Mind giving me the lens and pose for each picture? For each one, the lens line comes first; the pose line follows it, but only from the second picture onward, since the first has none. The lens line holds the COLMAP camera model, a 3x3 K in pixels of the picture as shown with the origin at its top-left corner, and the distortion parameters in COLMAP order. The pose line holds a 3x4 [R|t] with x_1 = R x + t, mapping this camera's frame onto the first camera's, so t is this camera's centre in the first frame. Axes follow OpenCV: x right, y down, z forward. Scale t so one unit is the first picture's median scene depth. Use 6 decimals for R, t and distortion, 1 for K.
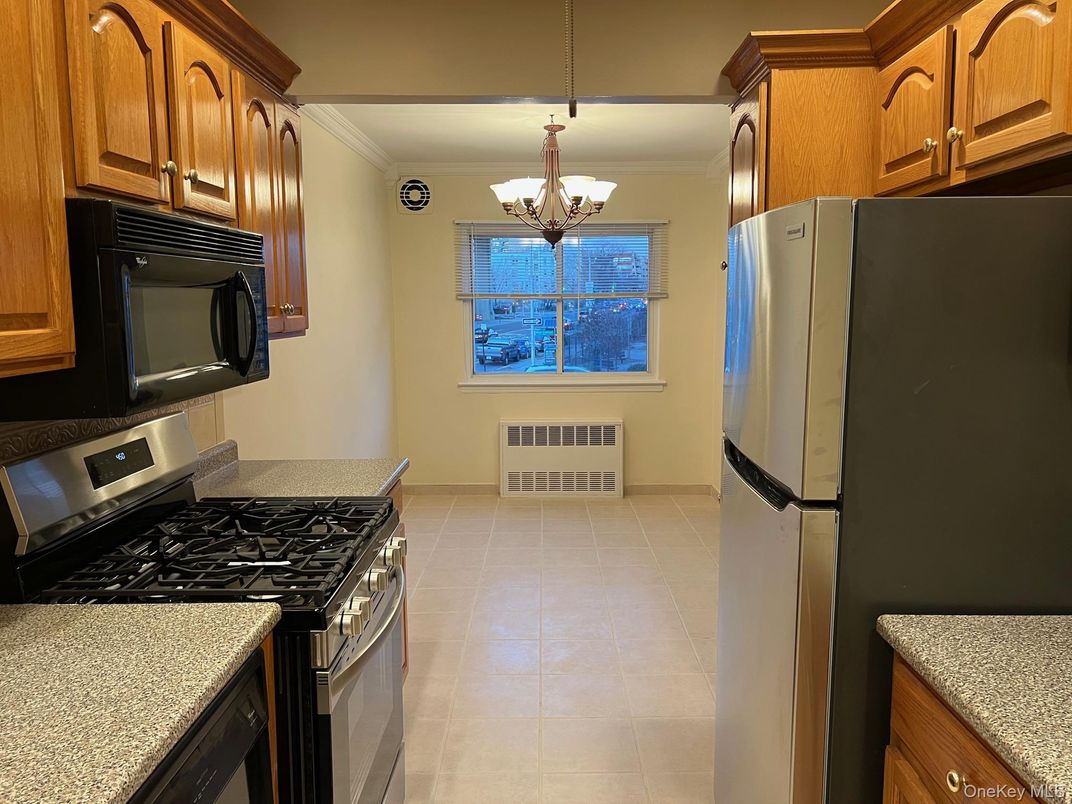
lens RADIAL K [[799.8, 0, 538.9], [0, 799.8, 409.6], [0, 0, 1]] dist [0.065160, -0.099443]
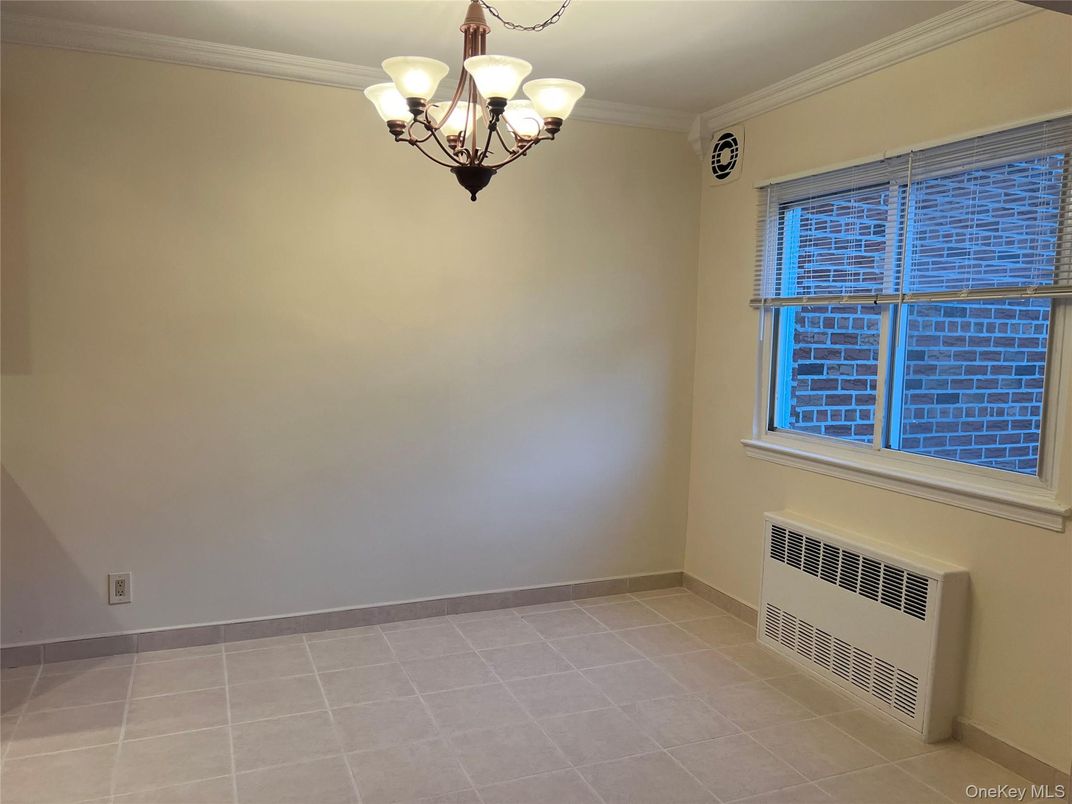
lens RADIAL K [[799.8, 0, 538.9], [0, 799.8, 409.6], [0, 0, 1]] dist [0.065160, -0.099443]
pose [[0.386437, 0.104390, -0.916389, 0.422489], [-0.149424, 0.987534, 0.049483, -0.064984], [0.910131, 0.117808, 0.397218, 0.602790]]
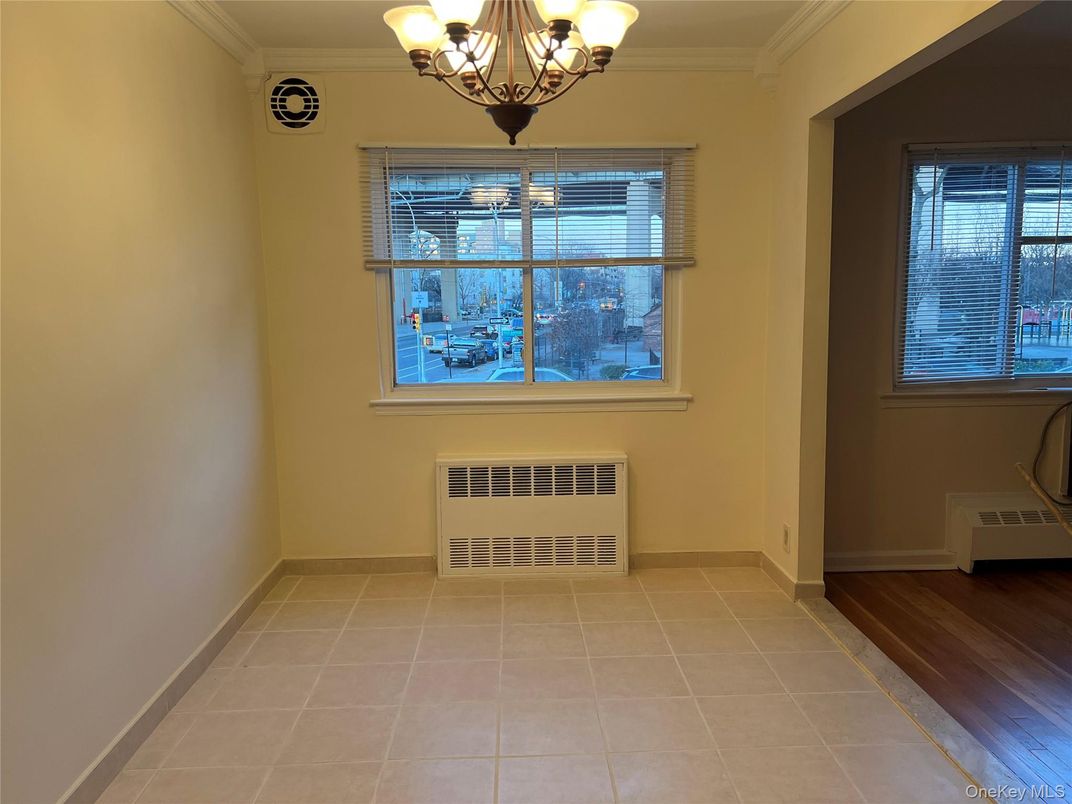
lens RADIAL K [[799.8, 0, 538.9], [0, 799.8, 409.6], [0, 0, 1]] dist [0.065160, -0.099443]
pose [[0.999218, -0.011206, 0.037931, 0.009706], [0.011274, 0.999935, -0.001572, -0.023642], [-0.037911, 0.001998, 0.999279, 0.356081]]
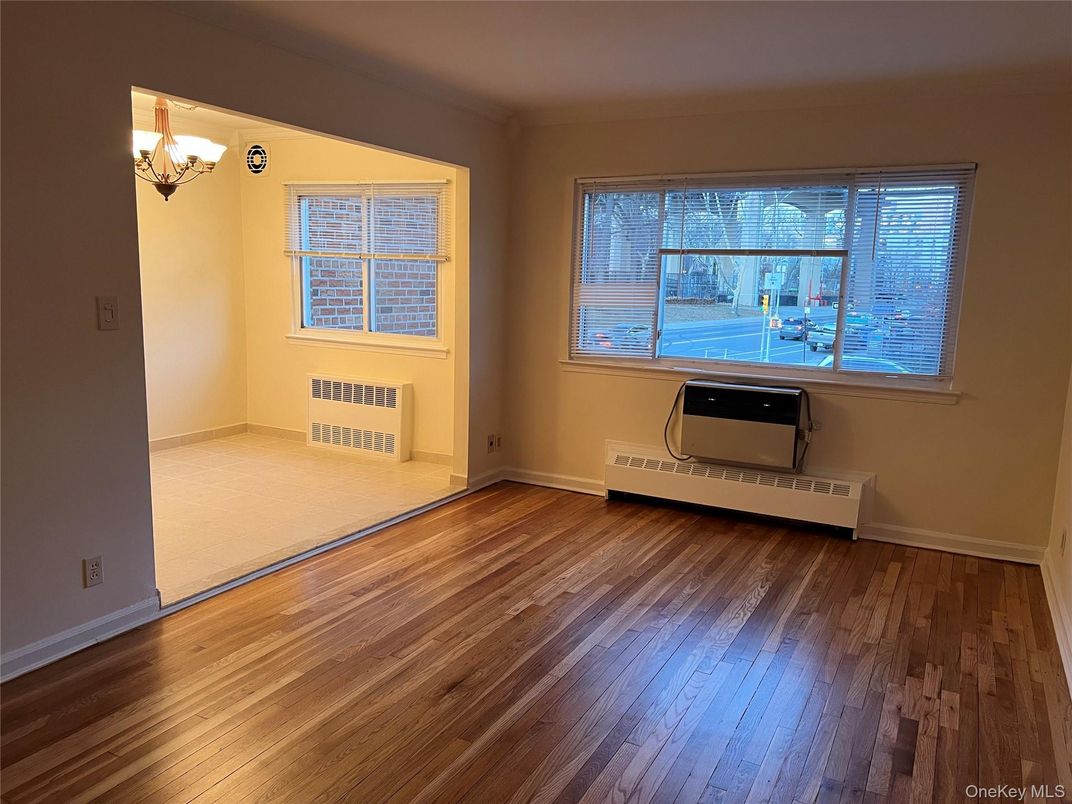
lens RADIAL K [[812.4, 0, 567.4], [0, 812.4, 404.8], [0, 0, 1]] dist [0.048999, -0.064359]
pose [[0.899001, 0.106556, -0.424785, 0.720256], [-0.100093, 0.994268, 0.037575, -0.019167], [0.426354, 0.008738, 0.904514, 0.174233]]
